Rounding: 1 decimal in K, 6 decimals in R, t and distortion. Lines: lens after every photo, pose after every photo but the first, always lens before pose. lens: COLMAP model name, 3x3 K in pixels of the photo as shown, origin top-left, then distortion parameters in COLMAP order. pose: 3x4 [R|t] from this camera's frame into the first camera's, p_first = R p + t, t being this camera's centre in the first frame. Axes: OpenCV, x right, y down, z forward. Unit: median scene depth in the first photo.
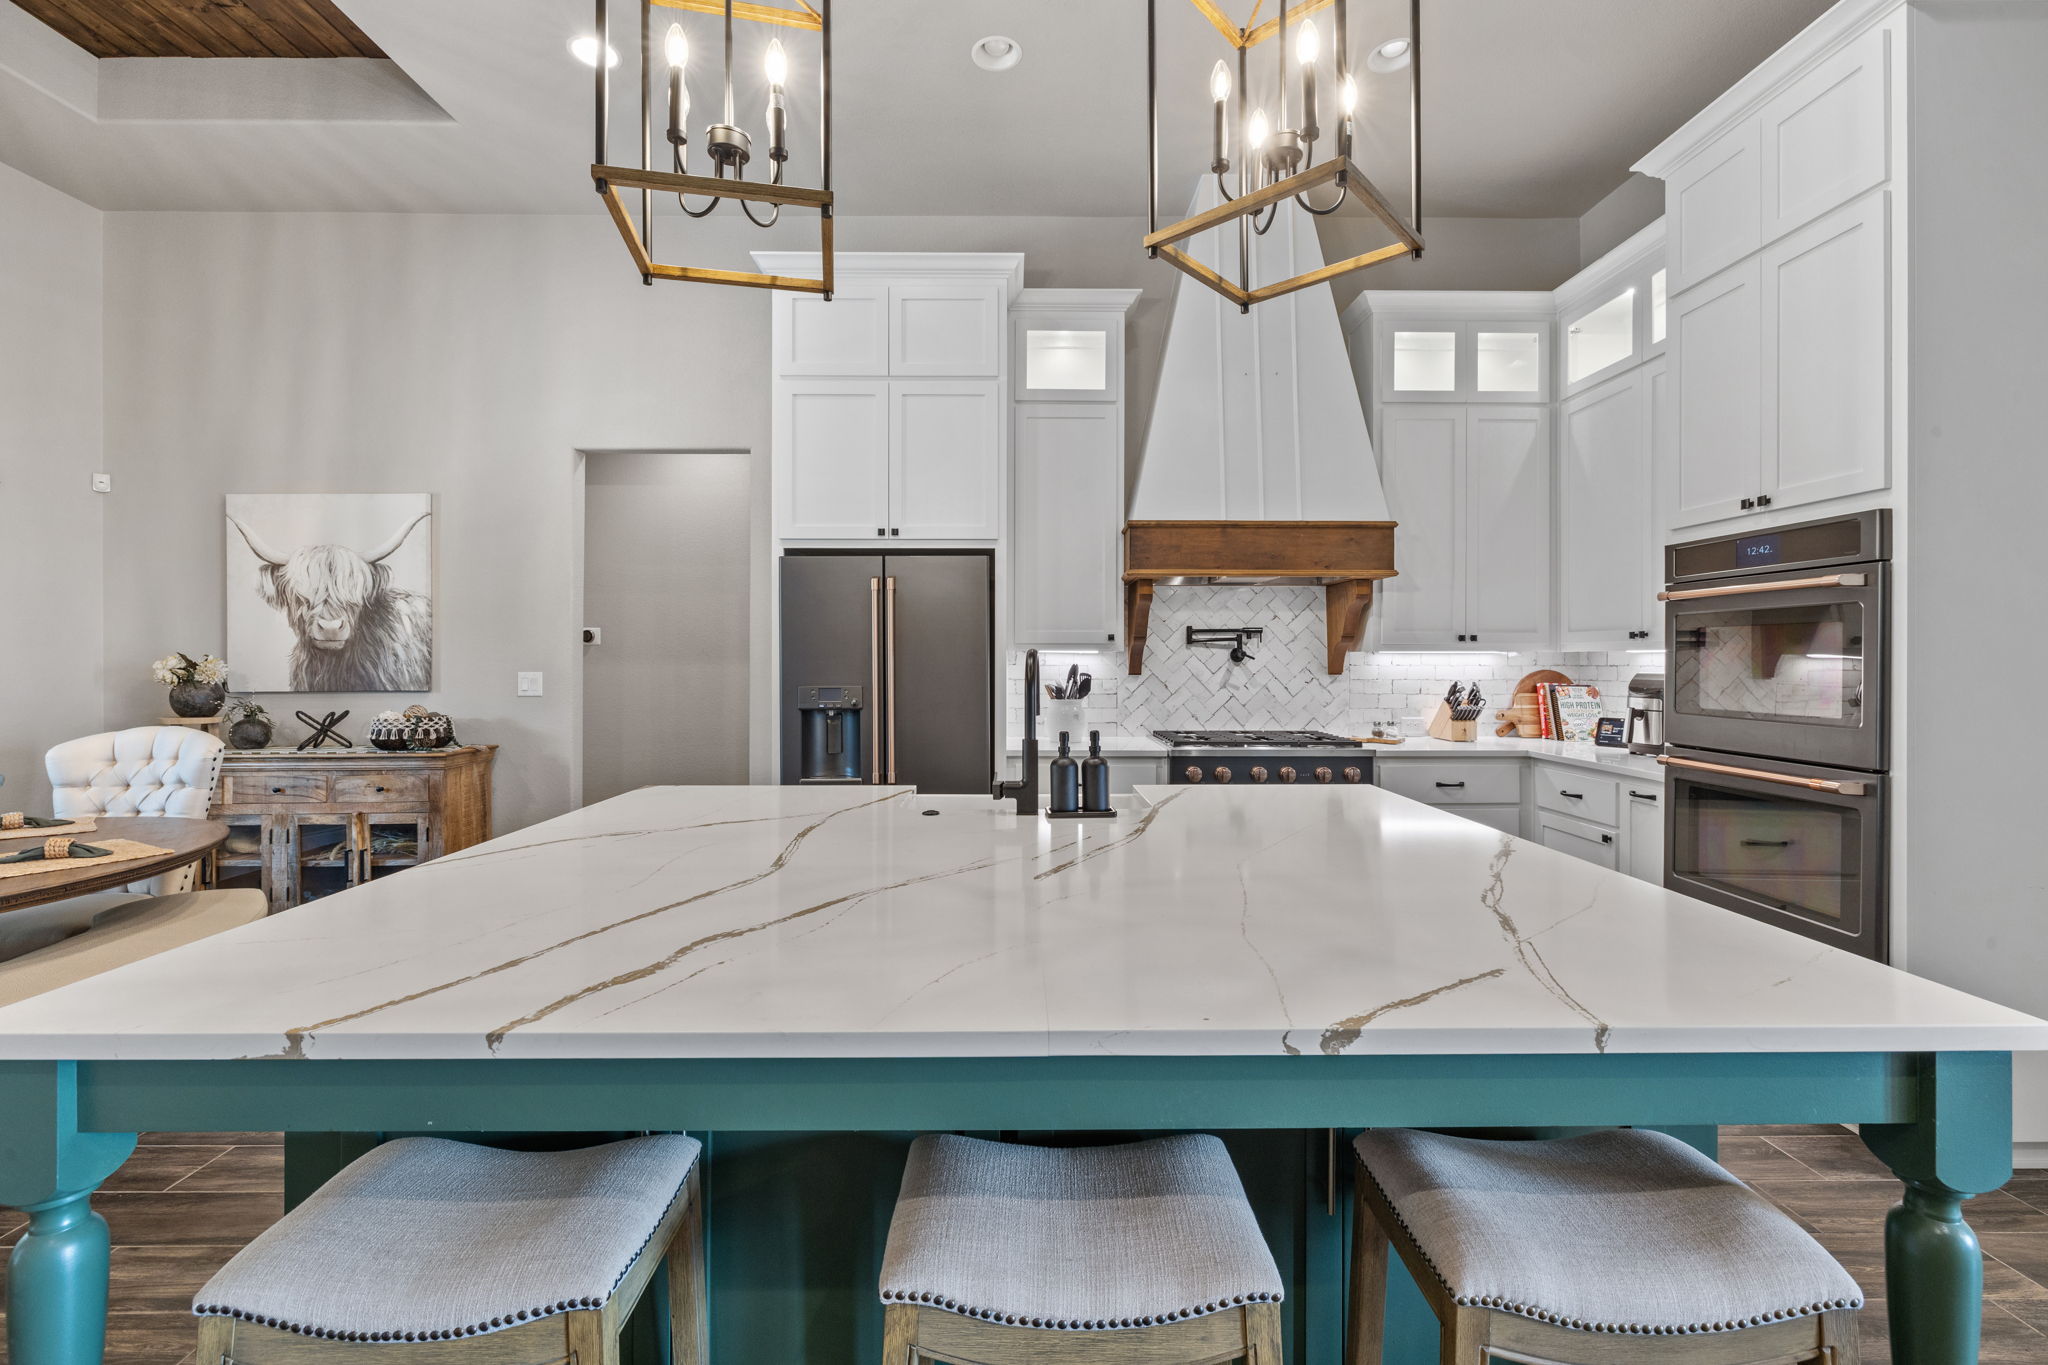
lens RADIAL K [[856.3, 0, 1027.5], [0, 856.3, 663.2], [0, 0, 1]] dist [-0.000774, -0.000352]
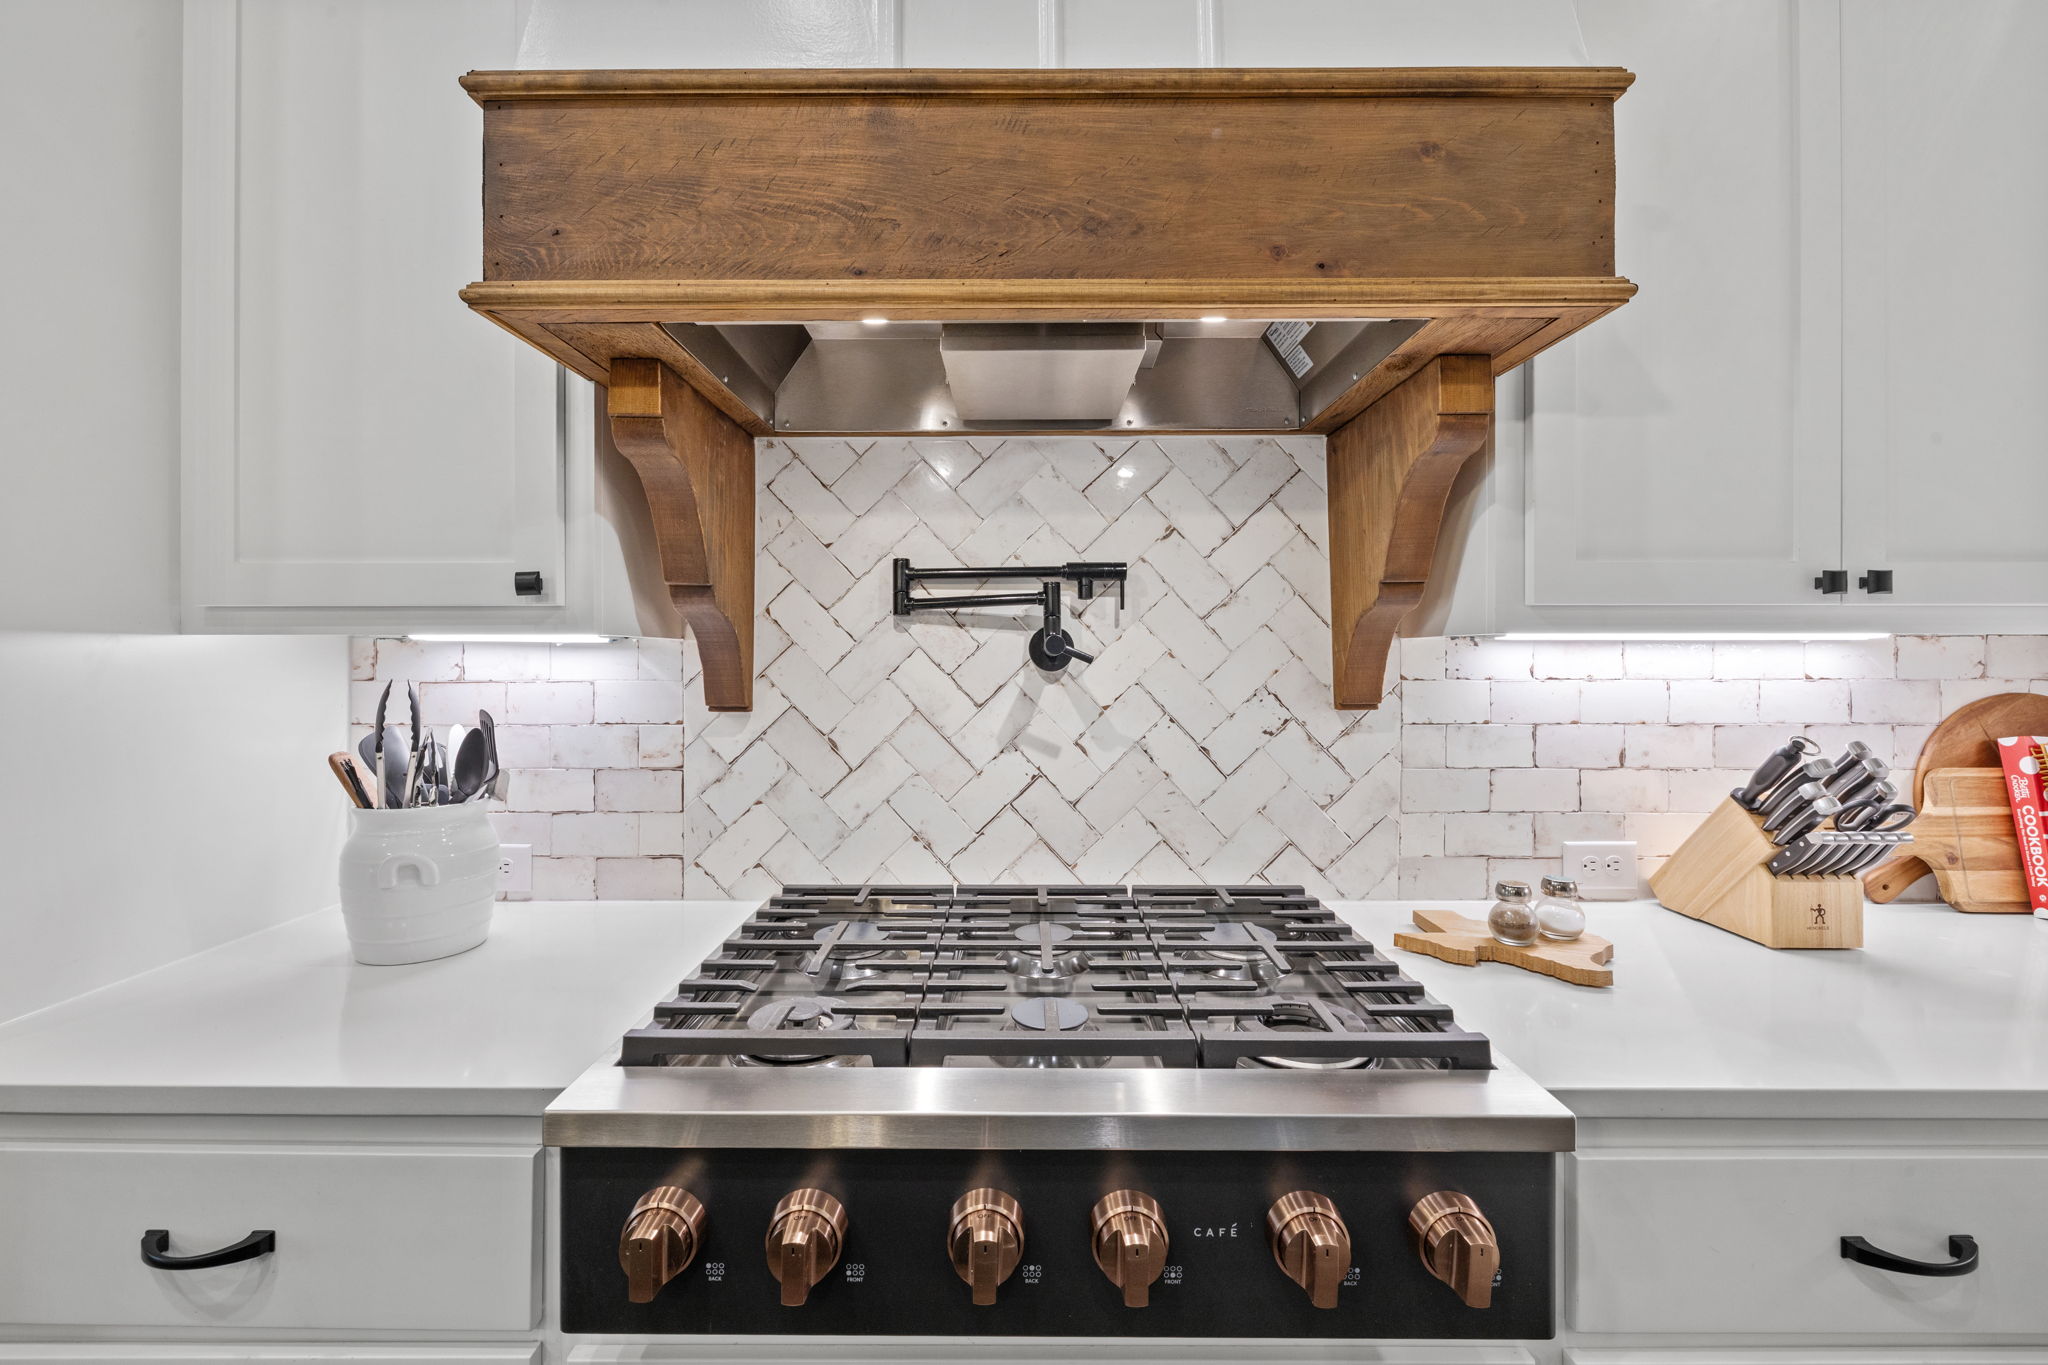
lens RADIAL K [[856.3, 0, 1022.3], [0, 856.3, 662.5], [0, 0, 1]] dist [-0.000774, -0.000352]
pose [[0.999844, -0.001778, -0.017567, 0.241680], [0.001729, 0.999995, -0.002813, -0.003333], [0.017572, 0.002782, 0.999842, 0.682113]]
